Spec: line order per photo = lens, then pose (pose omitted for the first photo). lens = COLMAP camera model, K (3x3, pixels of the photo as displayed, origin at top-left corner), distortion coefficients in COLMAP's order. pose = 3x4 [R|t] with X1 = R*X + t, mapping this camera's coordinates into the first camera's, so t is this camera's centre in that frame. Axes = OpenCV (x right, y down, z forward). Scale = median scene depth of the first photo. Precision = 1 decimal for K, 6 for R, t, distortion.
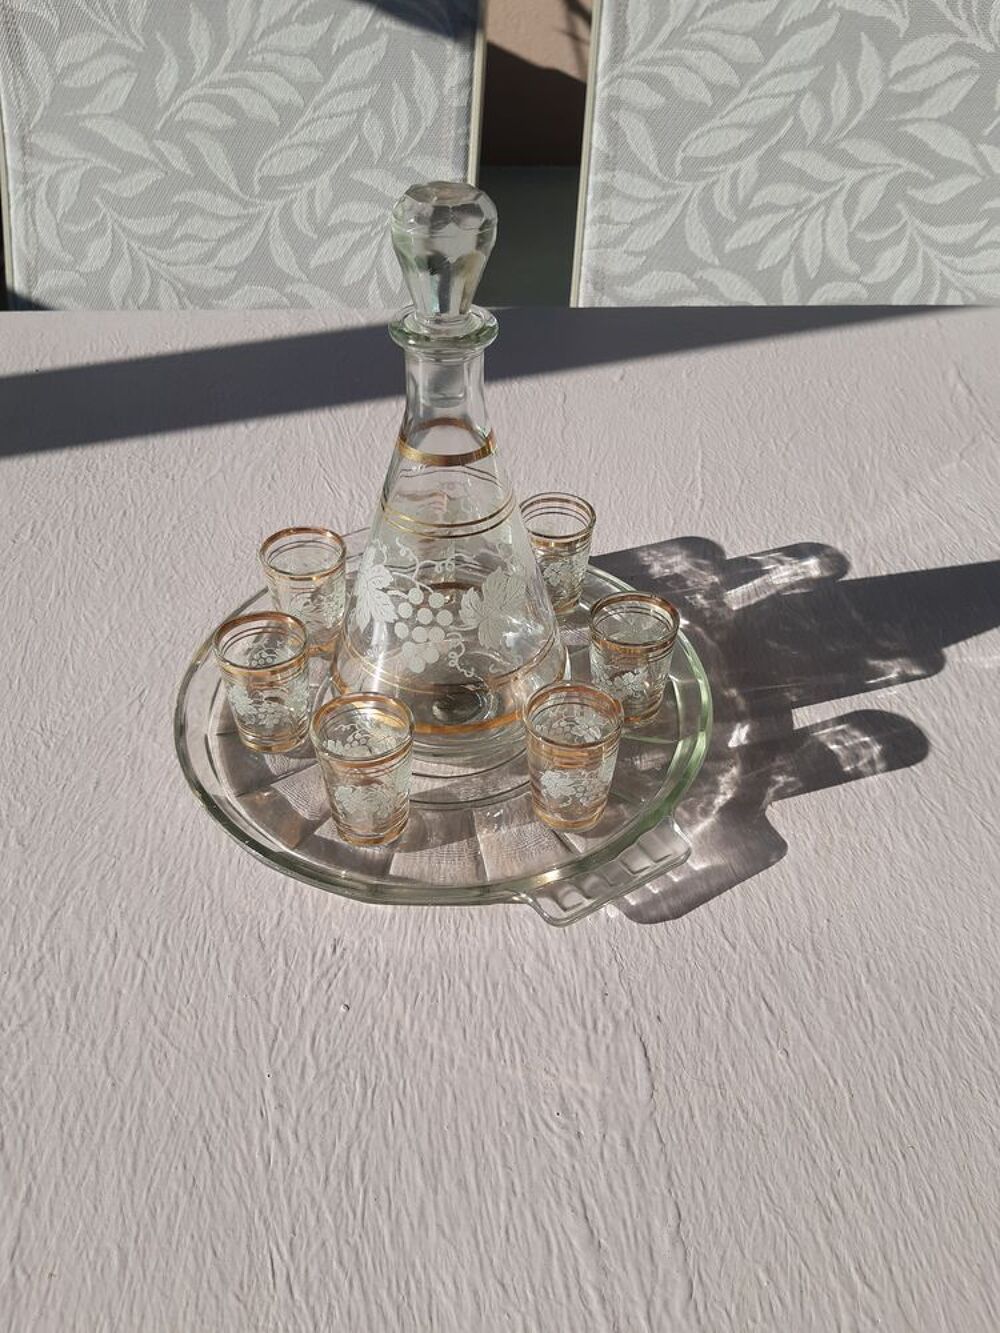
lens RADIAL K [[995.6, 0, 500.0], [0, 995.6, 666.5], [0, 0, 1]] dist [0.004506, -0.089538]
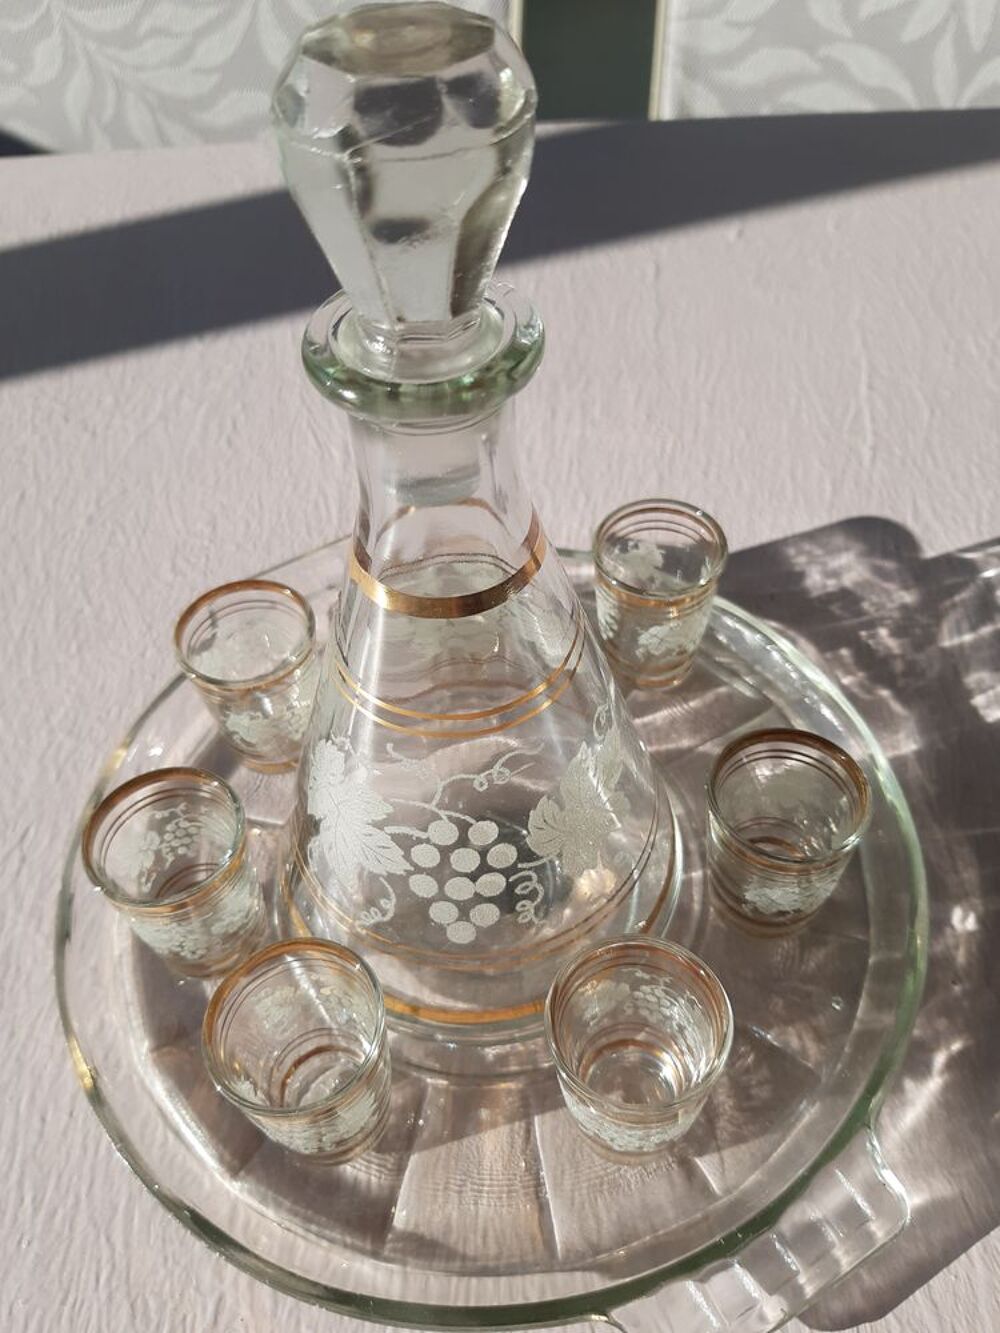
lens RADIAL K [[1030.8, 0, 500.0], [0, 1030.8, 666.5], [0, 0, 1]] dist [-0.035923, -0.010818]
pose [[0.997879, -0.012676, -0.063848, -0.002731], [0.023807, 0.983971, 0.176731, -0.177545], [0.060584, -0.177876, 0.982186, 0.345602]]
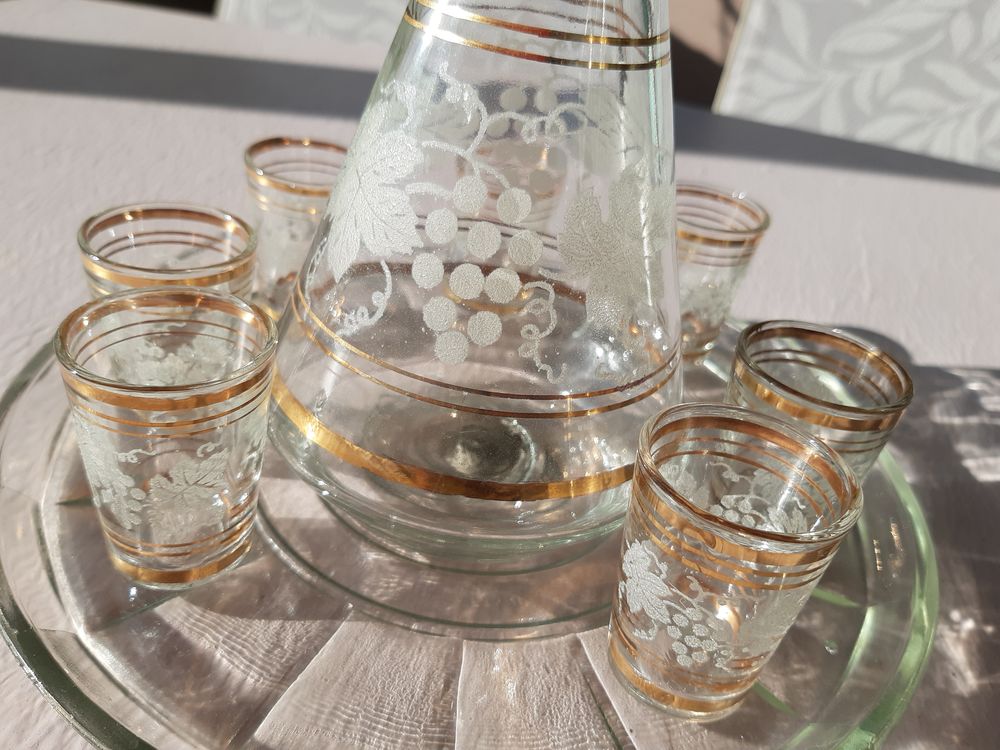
lens RADIAL K [[771.2, 0, 500.0], [0, 771.2, 375.0], [0, 0, 1]] dist [0.003101, -0.053974]
pose [[0.969005, 0.224130, -0.103898, 0.000418], [-0.236606, 0.962947, -0.129425, 0.046882], [0.071040, 0.149997, 0.986131, 0.473099]]
